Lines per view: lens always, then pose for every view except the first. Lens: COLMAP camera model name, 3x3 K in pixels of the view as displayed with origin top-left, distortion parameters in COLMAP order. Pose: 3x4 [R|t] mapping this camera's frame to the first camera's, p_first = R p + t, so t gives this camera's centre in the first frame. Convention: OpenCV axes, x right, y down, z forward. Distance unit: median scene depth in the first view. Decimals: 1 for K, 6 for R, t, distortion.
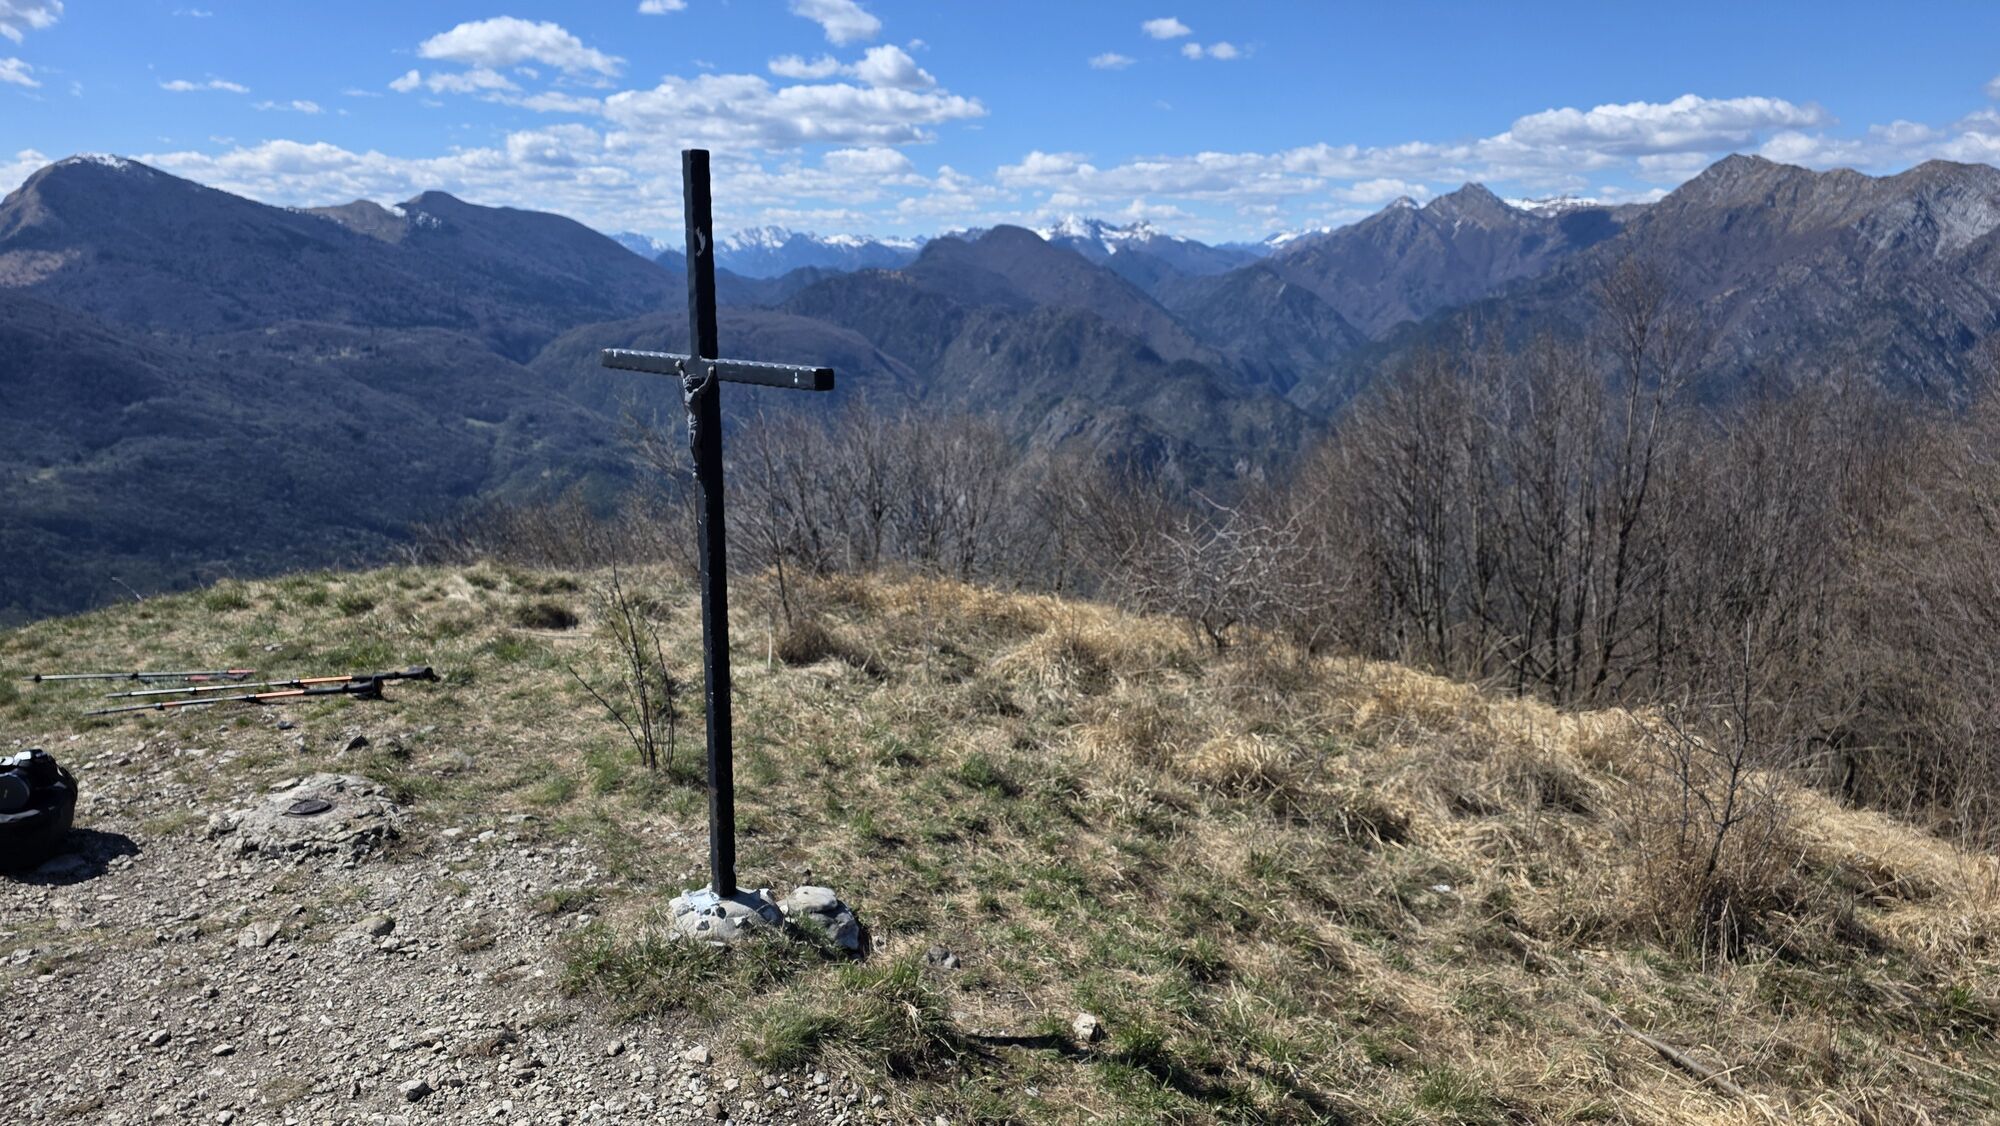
lens RADIAL K [[1284.7, 0, 1012.0], [0, 1284.7, 586.4], [0, 0, 1]] dist [0.061295, -0.052442]
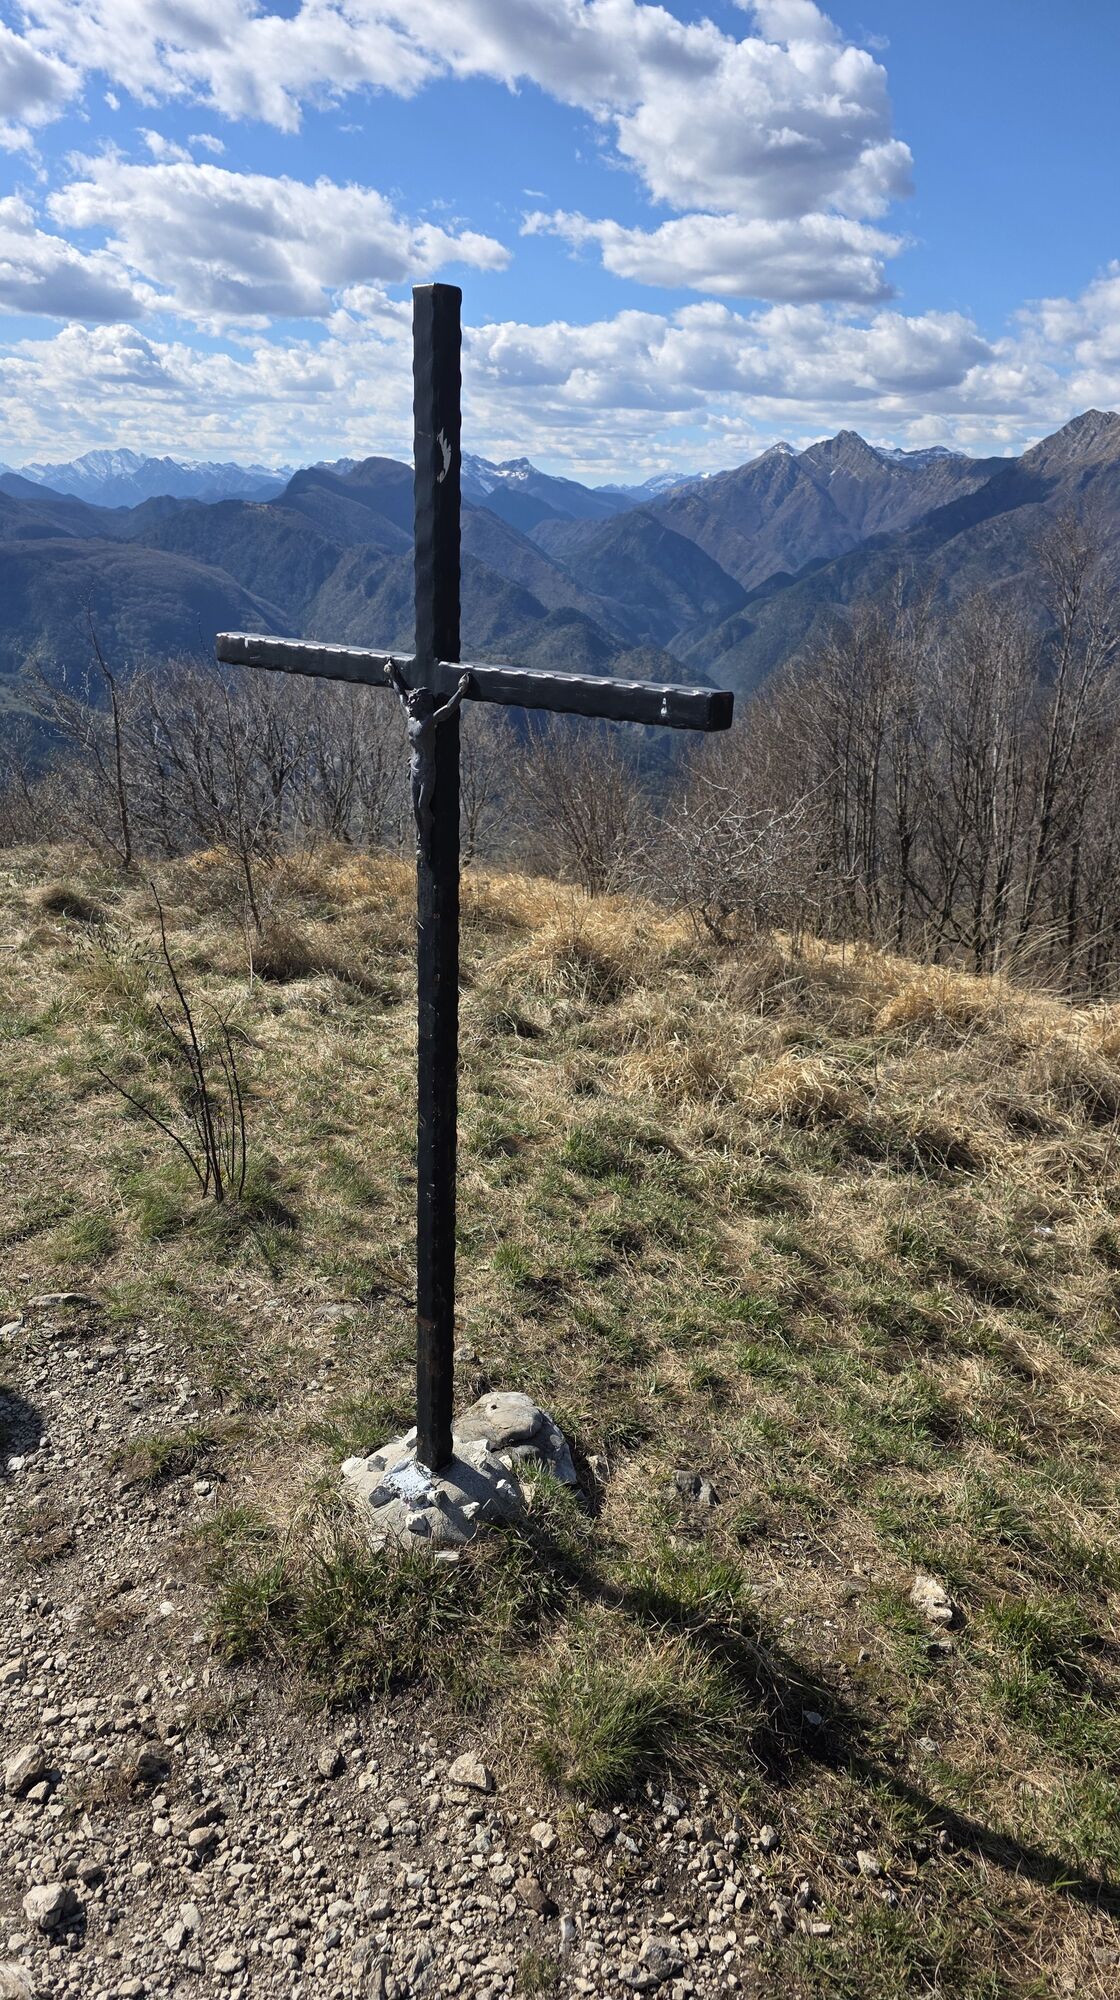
lens RADIAL K [[1284.7, 0, 570.1], [0, 1284.7, 987.2], [0, 0, 1]] dist [0.061295, -0.052442]
pose [[0.991228, -0.019221, 0.130756, -0.235099], [0.004453, 0.993663, 0.112311, -0.084155], [-0.132086, -0.110743, 0.985033, 0.349896]]
